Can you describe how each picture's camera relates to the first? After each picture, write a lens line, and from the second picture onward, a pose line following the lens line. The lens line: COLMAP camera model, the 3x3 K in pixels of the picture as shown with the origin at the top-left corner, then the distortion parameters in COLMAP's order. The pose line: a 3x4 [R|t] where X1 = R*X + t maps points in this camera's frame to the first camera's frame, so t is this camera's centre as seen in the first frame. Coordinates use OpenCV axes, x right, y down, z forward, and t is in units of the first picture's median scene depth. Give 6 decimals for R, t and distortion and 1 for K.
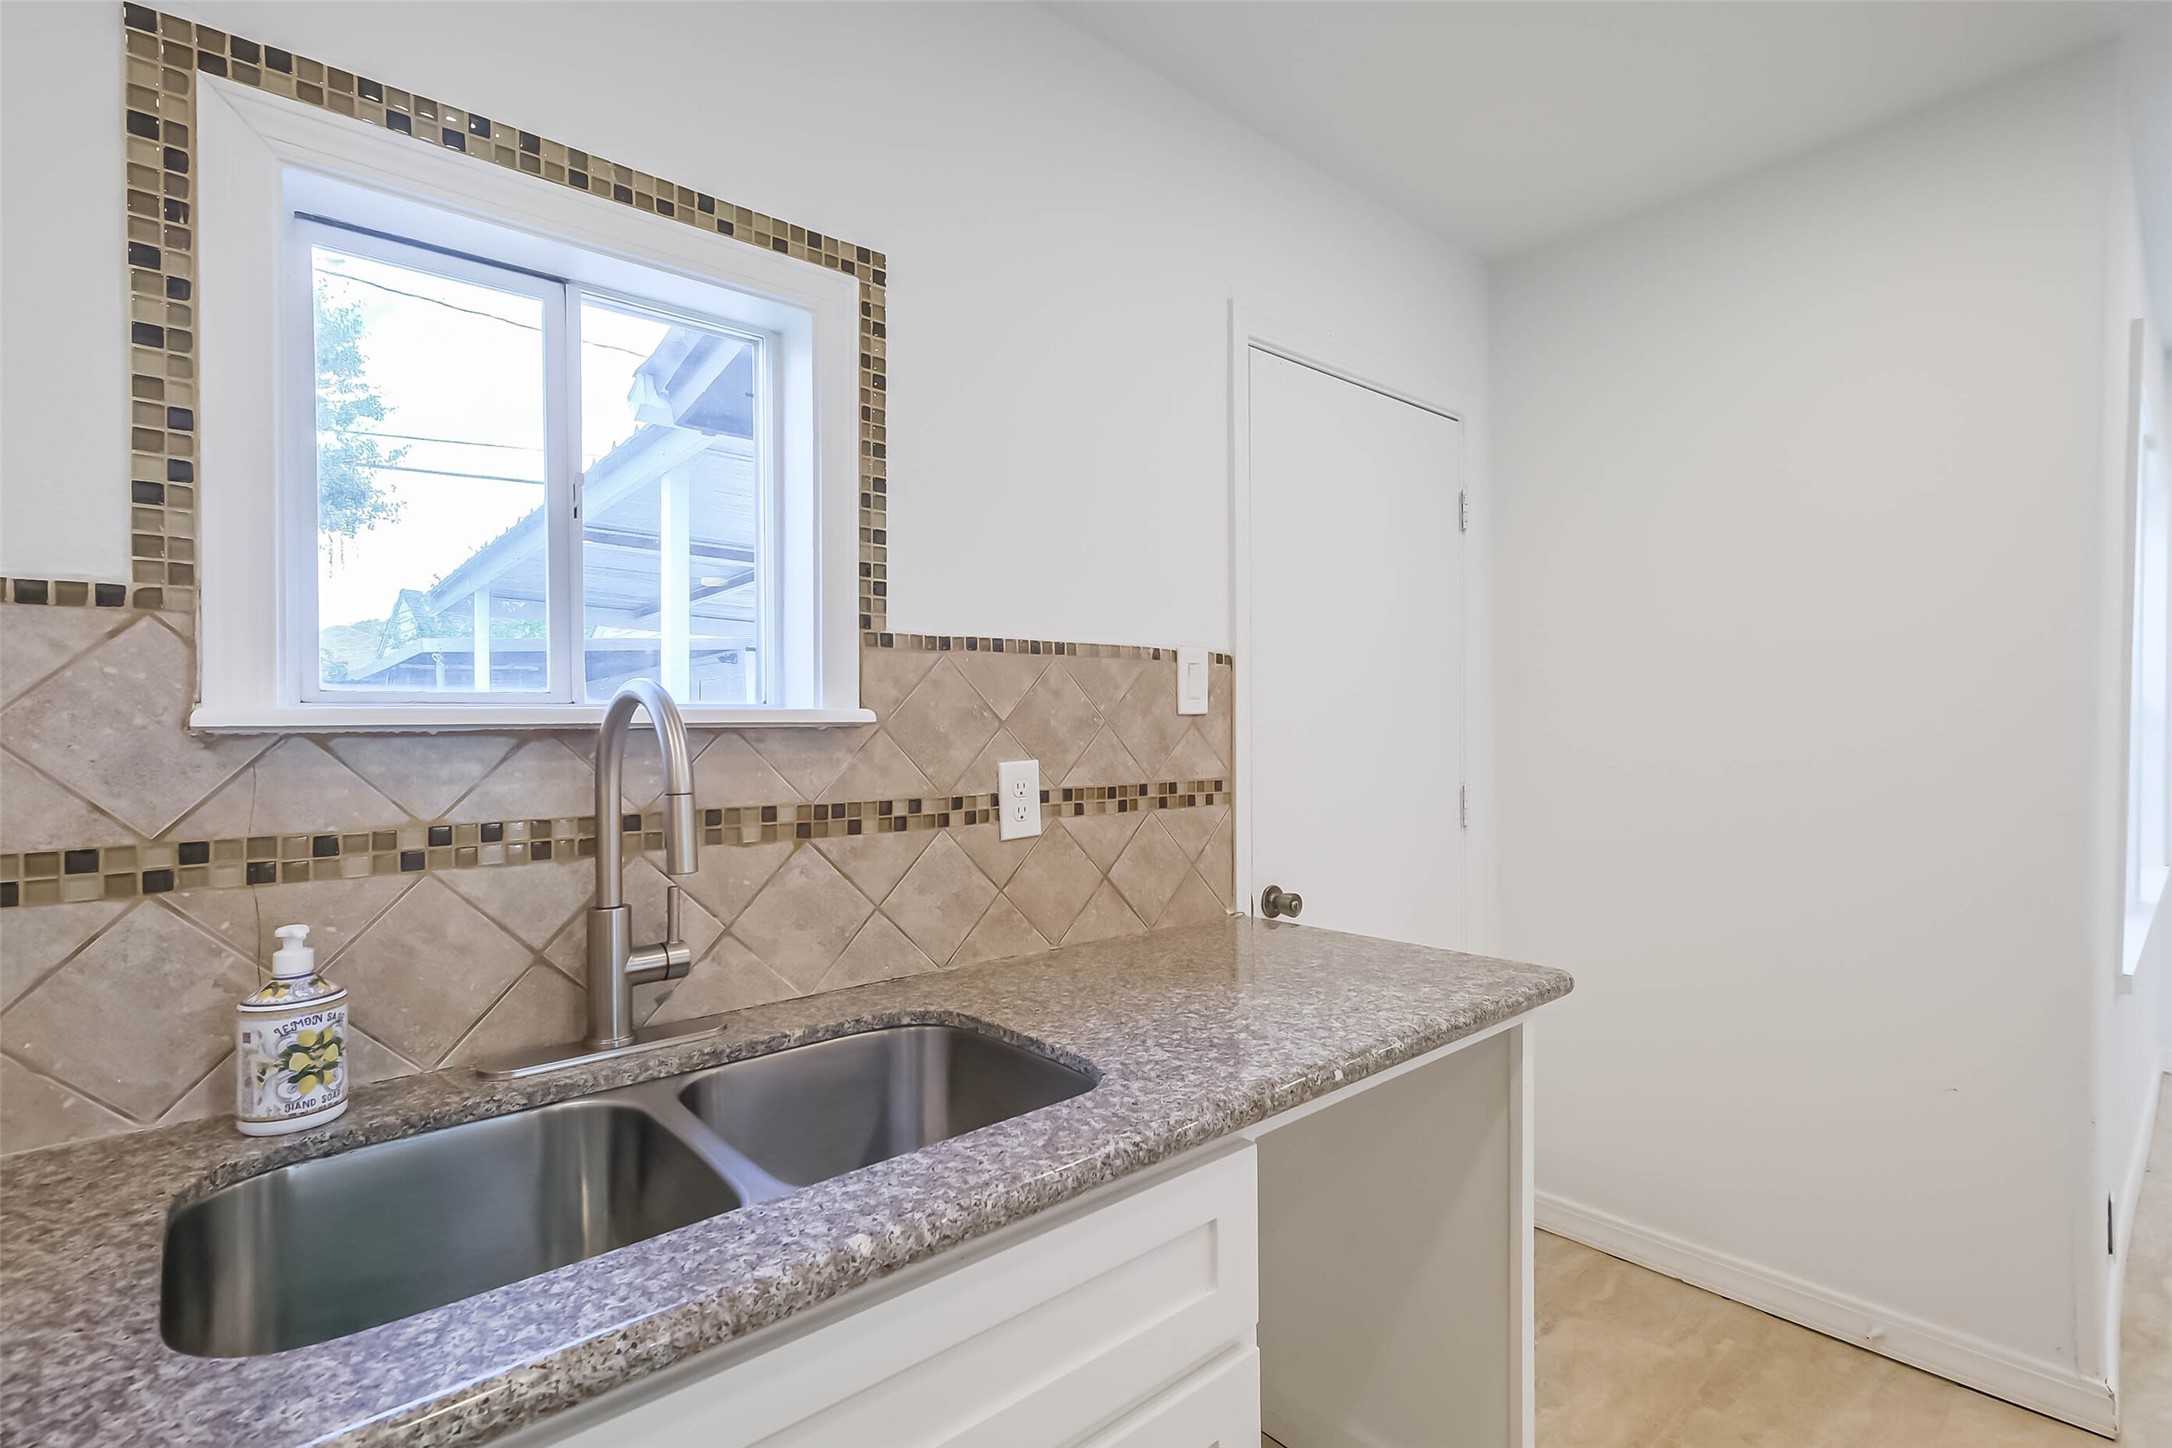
lens RADIAL K [[1004.1, 0, 1086.0], [0, 1004.1, 724.0], [0, 0, 1]] dist [0.017127, -0.005731]
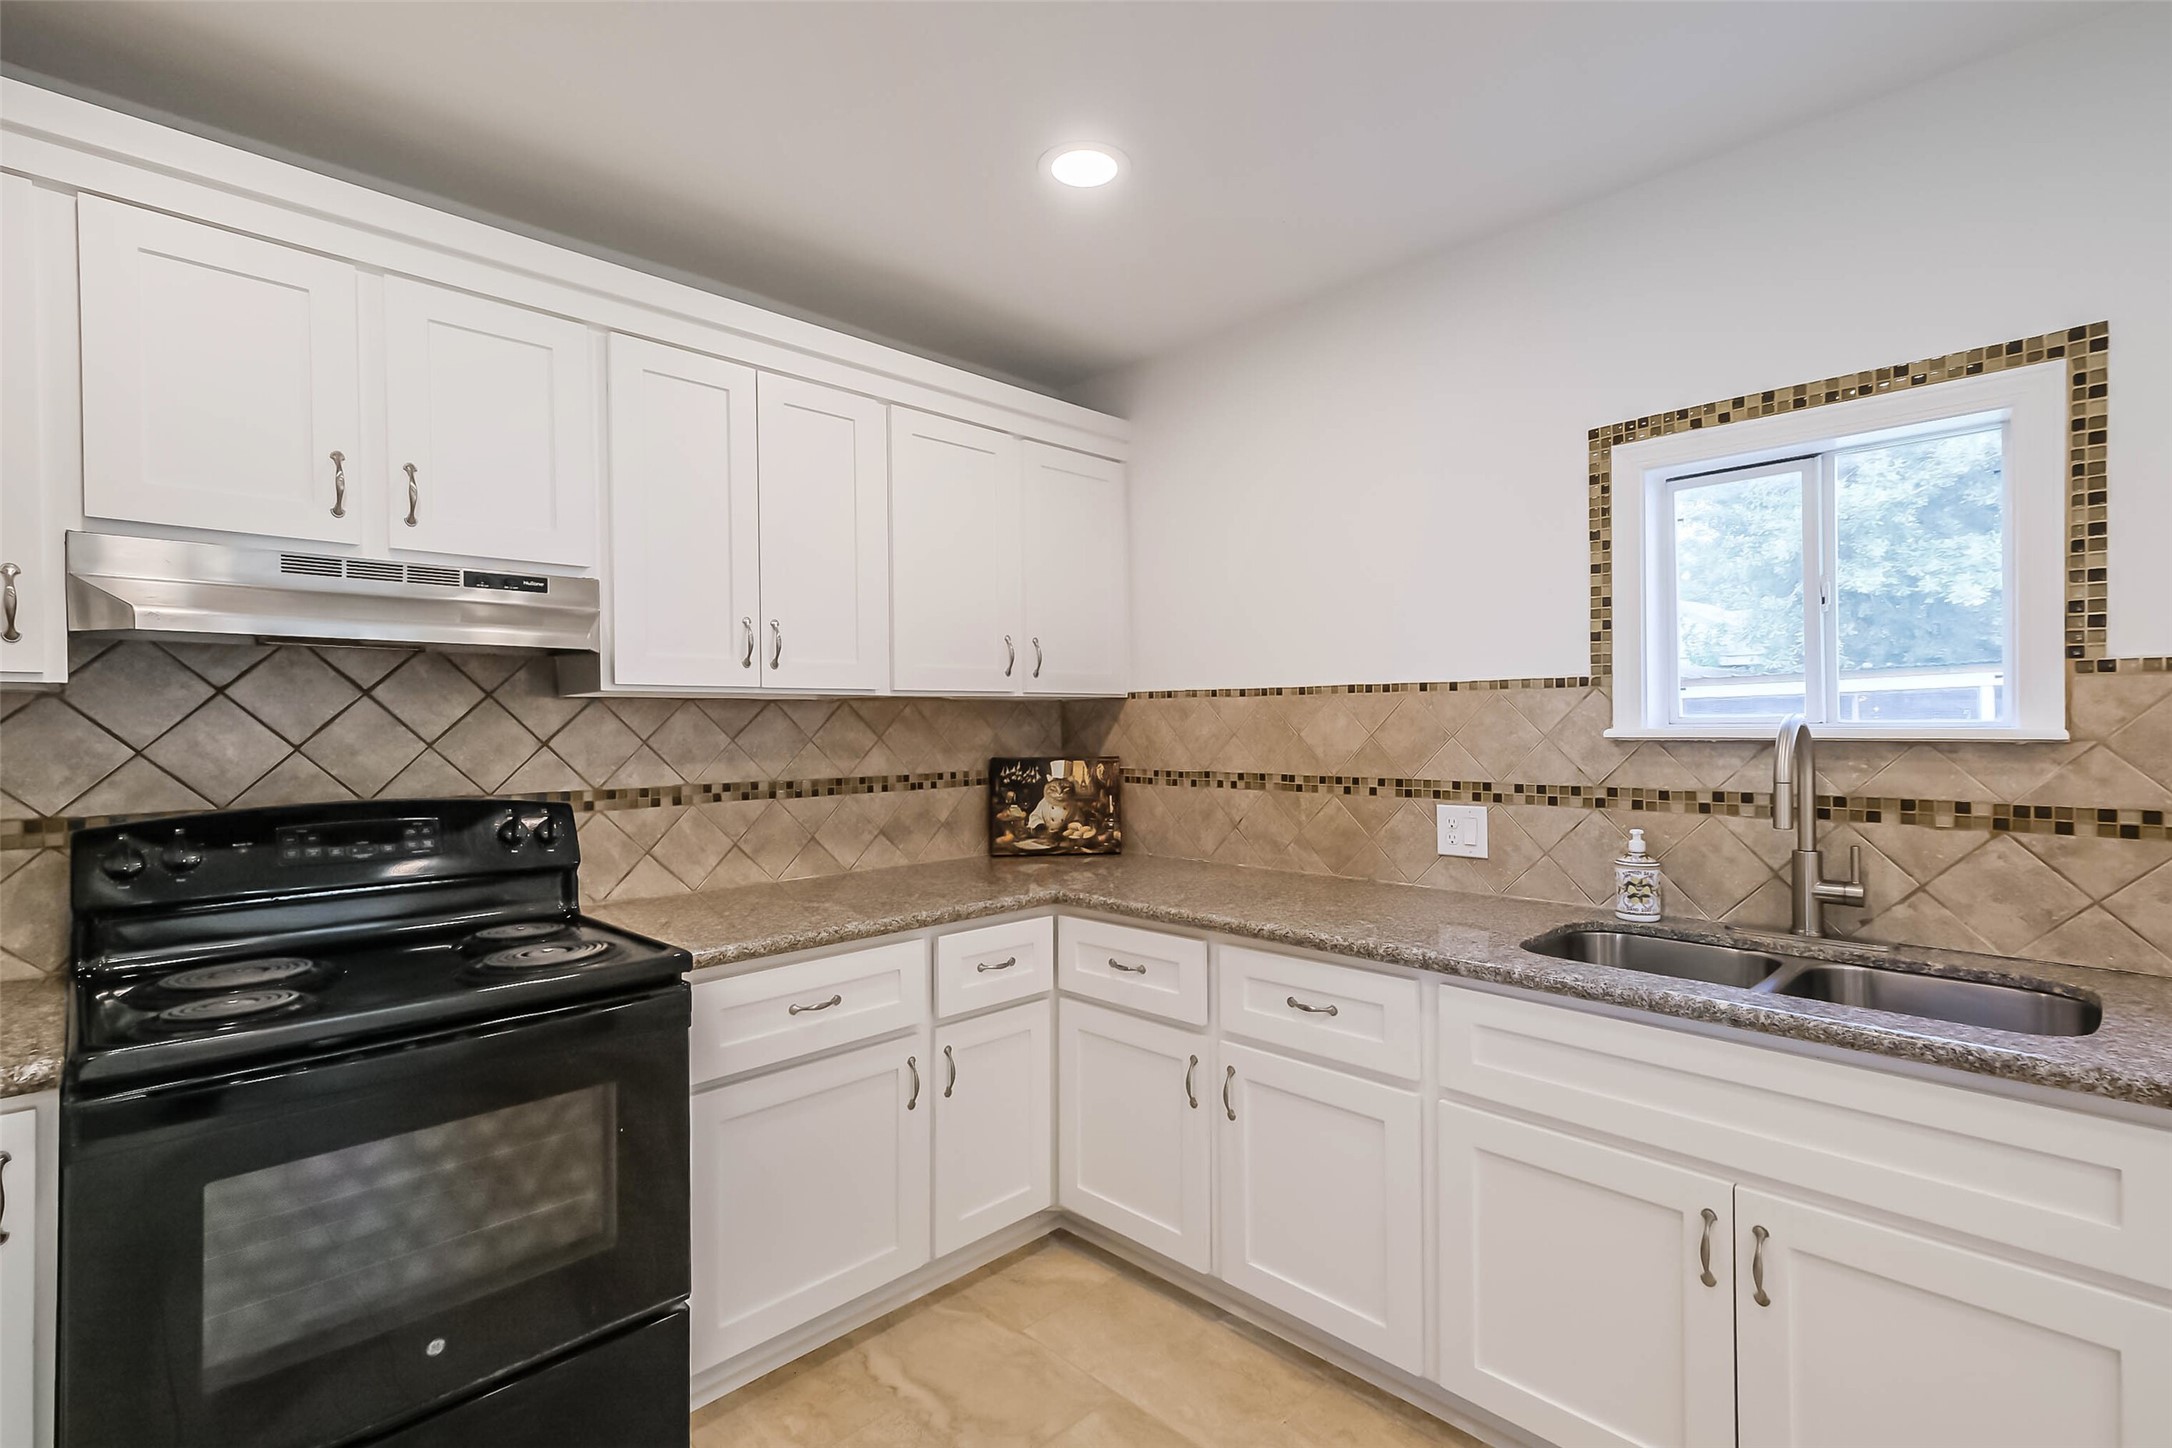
lens RADIAL K [[1012.5, 0, 1092.7], [0, 1012.5, 723.2], [0, 0, 1]] dist [0.019505, 0.000015]
pose [[0.057701, 0.015641, -0.998211, 0.900080], [0.013301, 0.999776, 0.016434, -0.054496], [0.998245, -0.014226, 0.057480, -0.197052]]
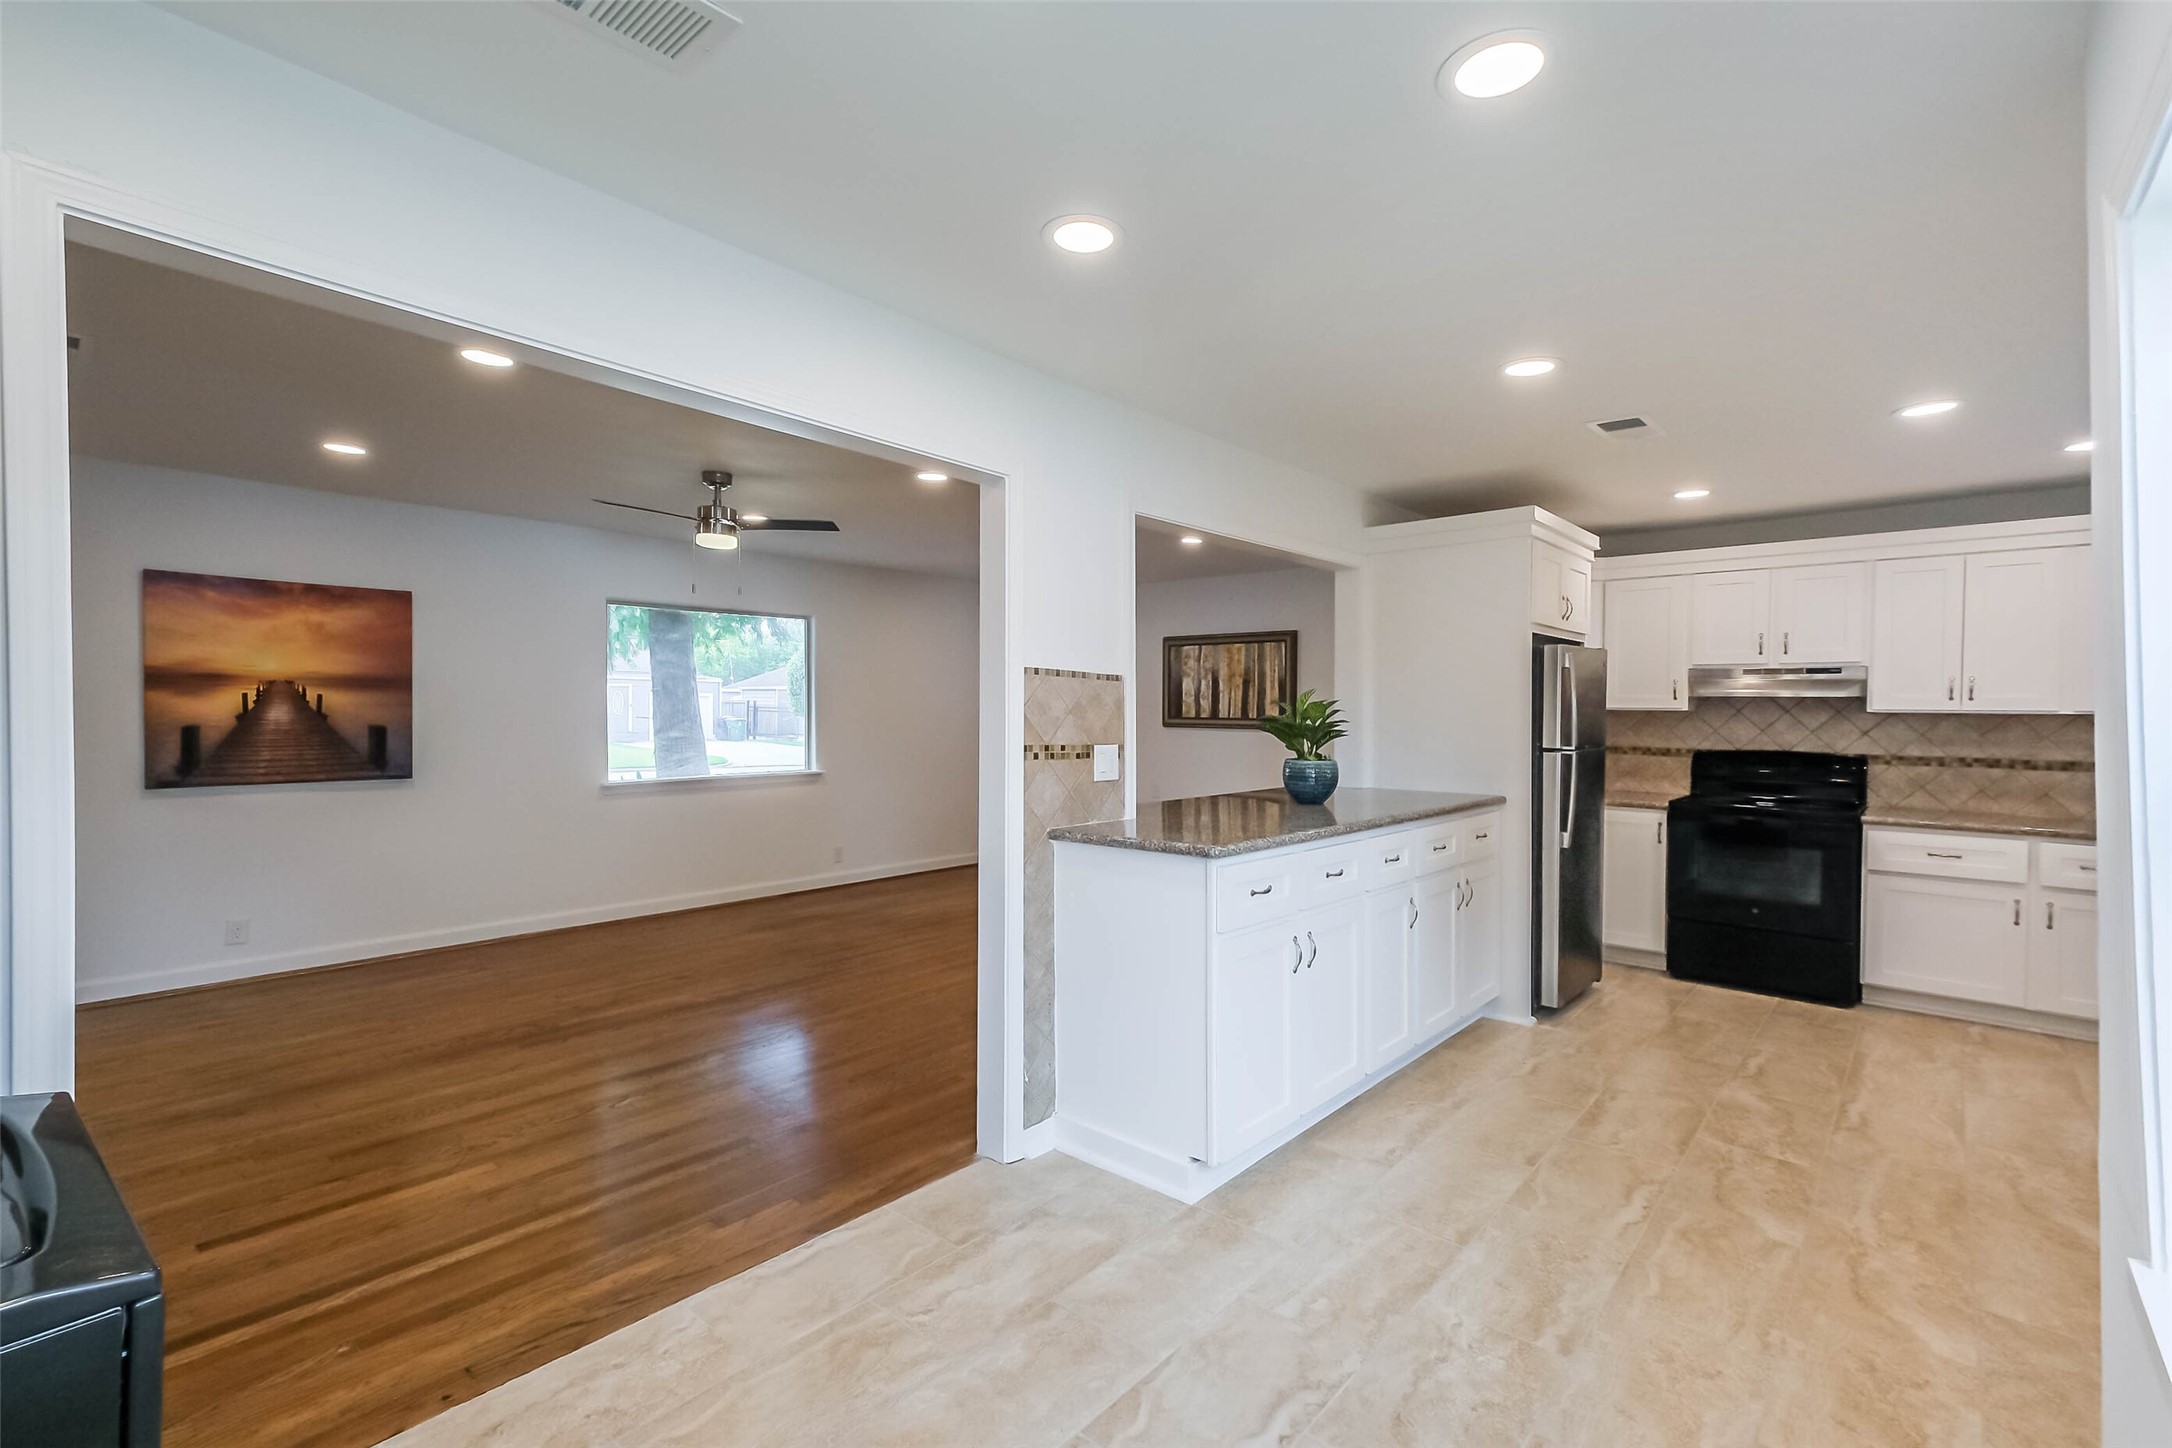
lens RADIAL K [[962.2, 0, 1085.8], [0, 962.2, 716.1], [0, 0, 1]] dist [0.013677, 0.000374]
pose [[-0.992126, 0.009995, -0.124846, 2.512499], [0.008881, 0.999916, 0.009481, -0.129333], [0.124930, 0.008298, -0.992131, 2.194049]]
